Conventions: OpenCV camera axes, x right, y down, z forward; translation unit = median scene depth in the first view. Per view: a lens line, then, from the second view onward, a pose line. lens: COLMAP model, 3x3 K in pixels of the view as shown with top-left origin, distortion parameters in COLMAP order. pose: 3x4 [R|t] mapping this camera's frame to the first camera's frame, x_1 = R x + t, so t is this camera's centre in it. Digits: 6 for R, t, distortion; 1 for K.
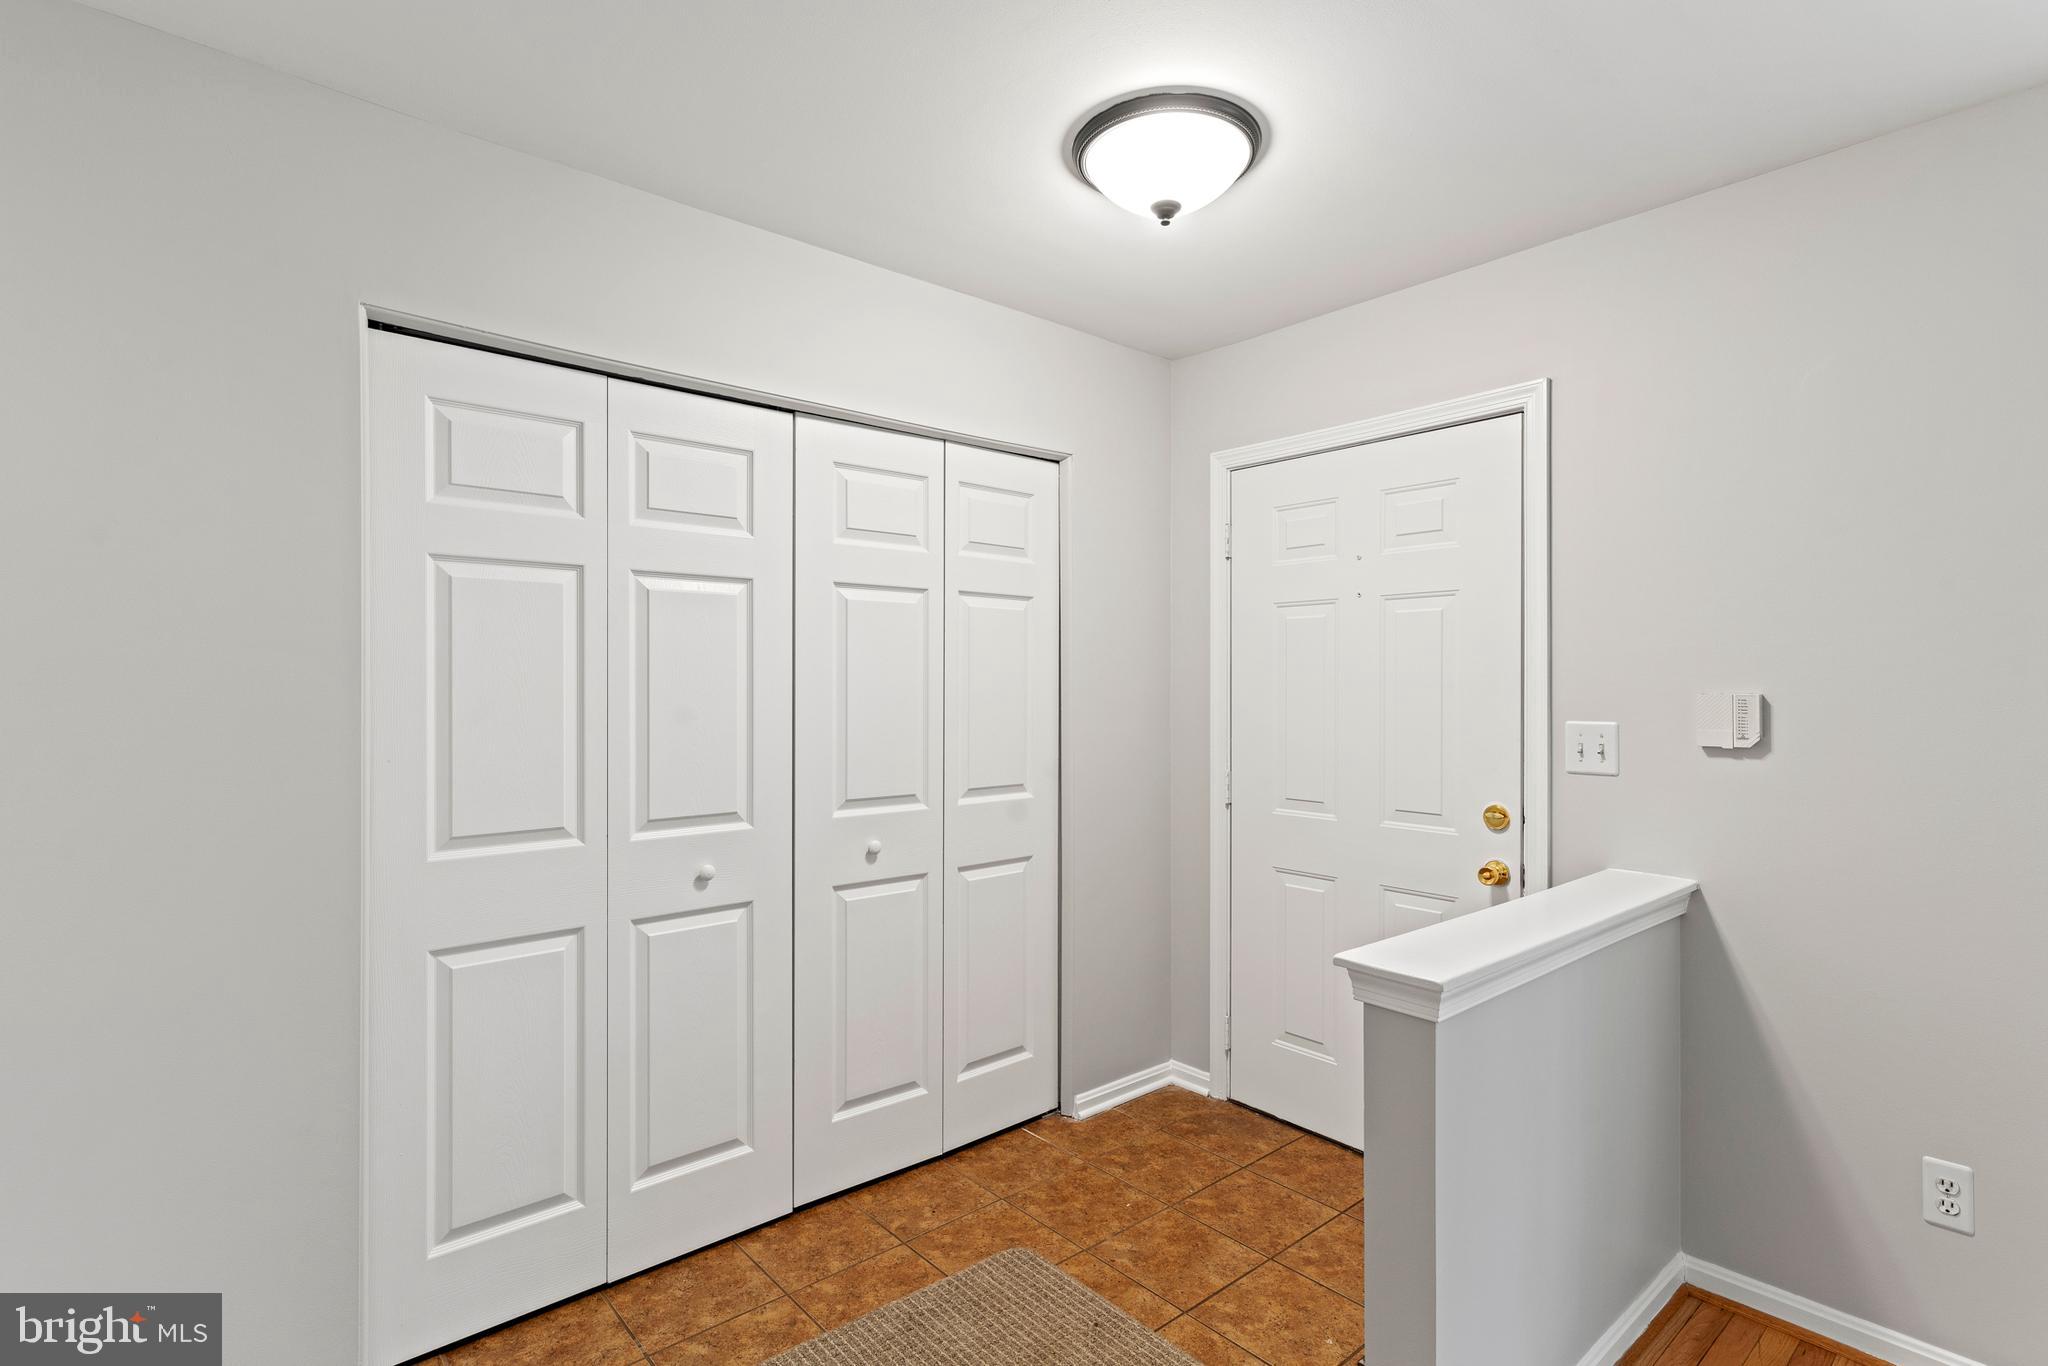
lens RADIAL K [[985.2, 0, 1018.0], [0, 985.2, 667.4], [0, 0, 1]] dist [0.000456, 0.000051]
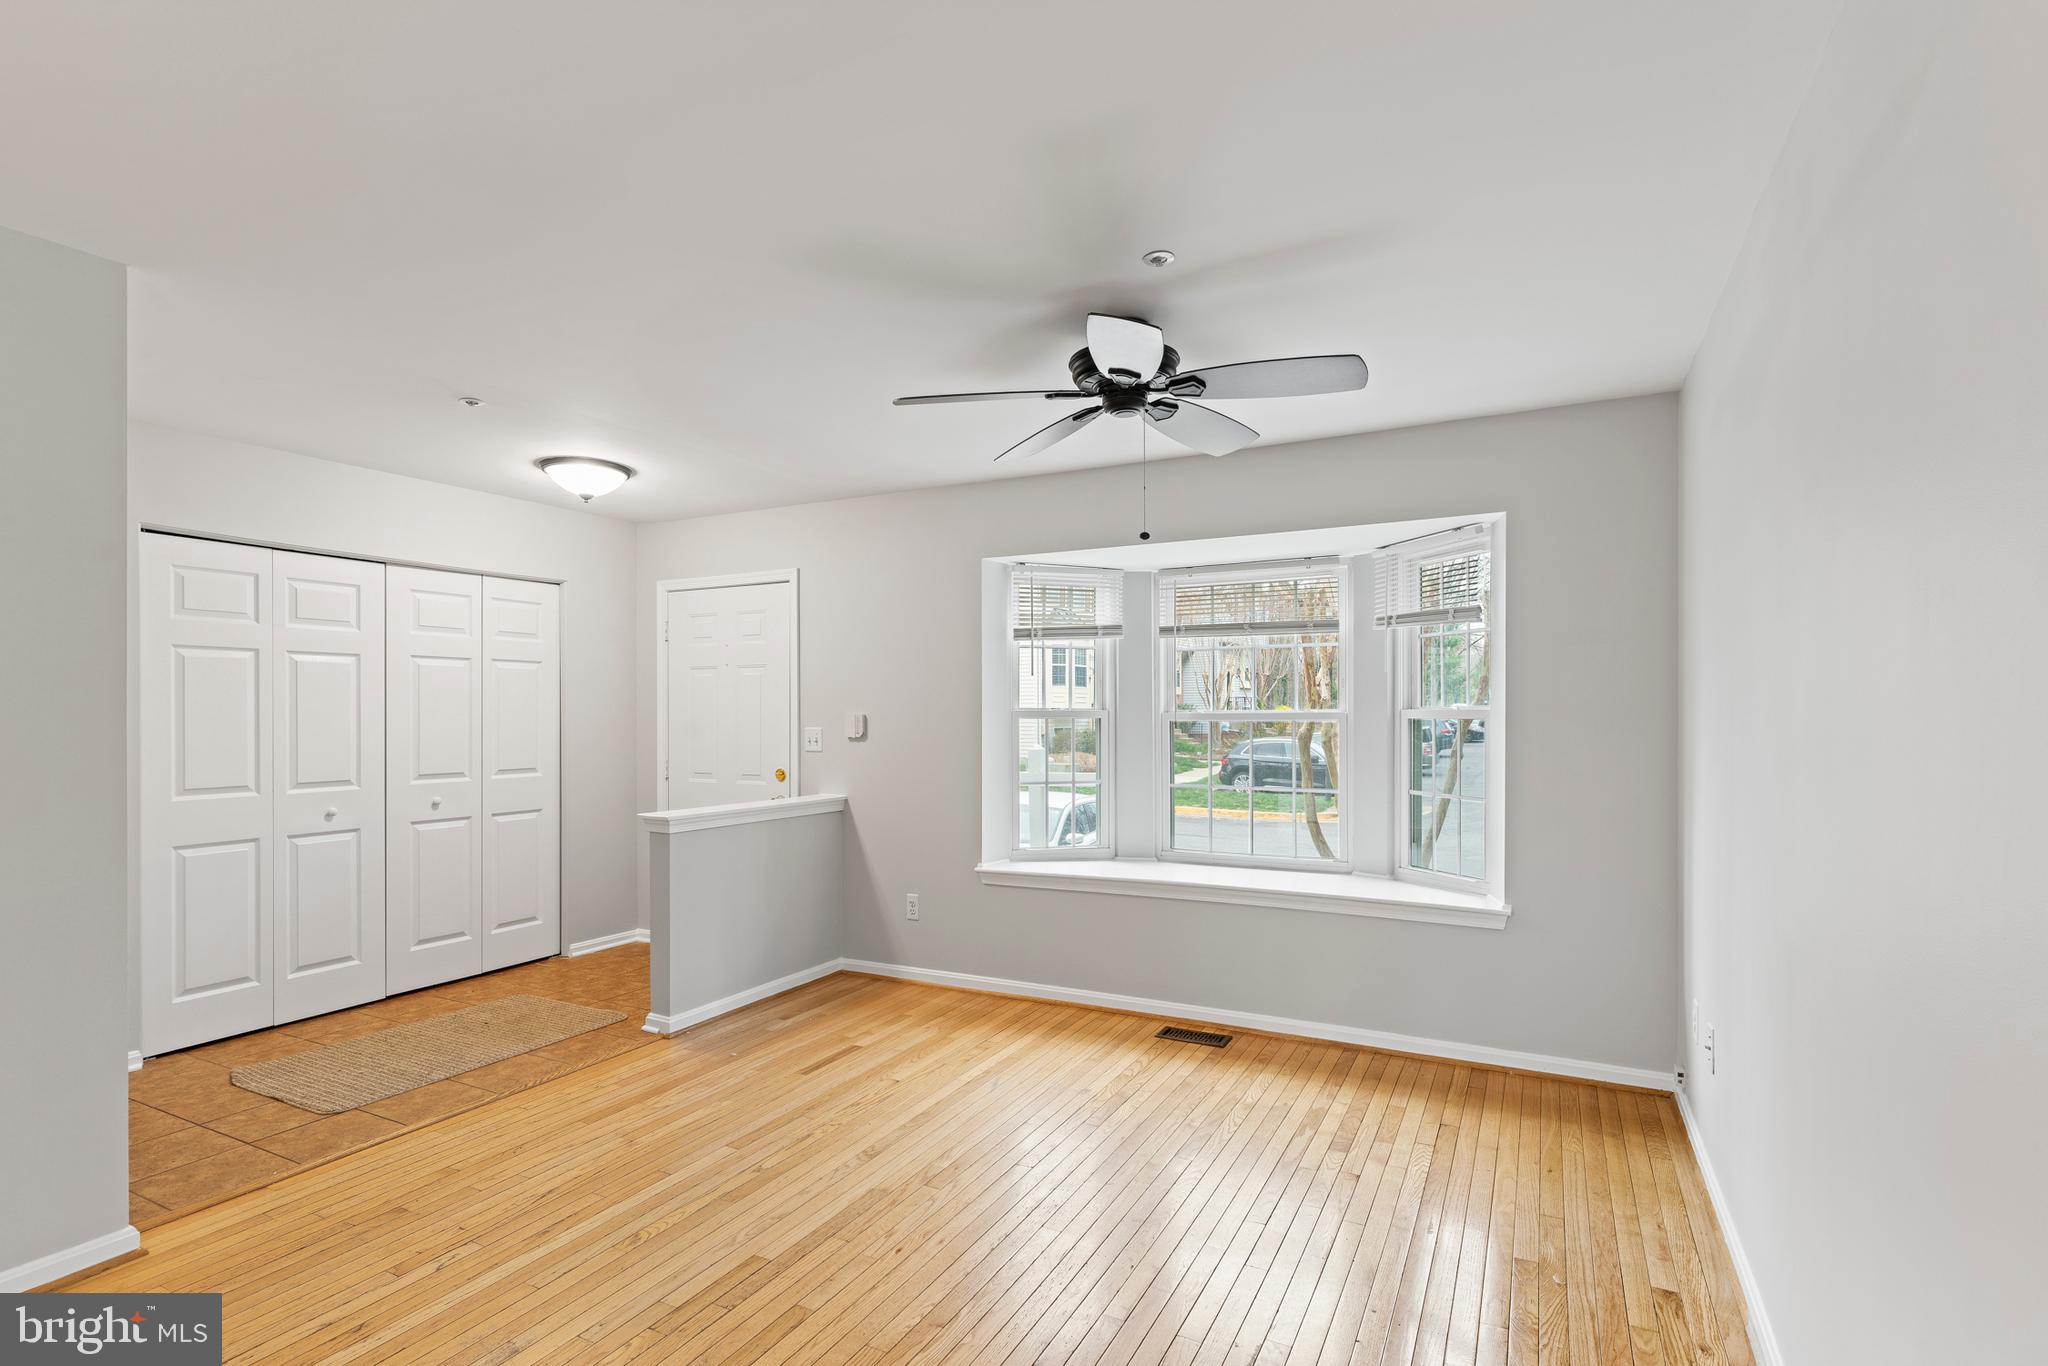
lens RADIAL K [[980.4, 0, 1029.8], [0, 980.4, 708.2], [0, 0, 1]] dist [0.000899, 0.000060]
pose [[0.926956, -0.000374, 0.375169, 0.207390], [-0.003913, 0.999935, 0.010667, -0.012977], [-0.375149, -0.011356, 0.926895, -1.188823]]
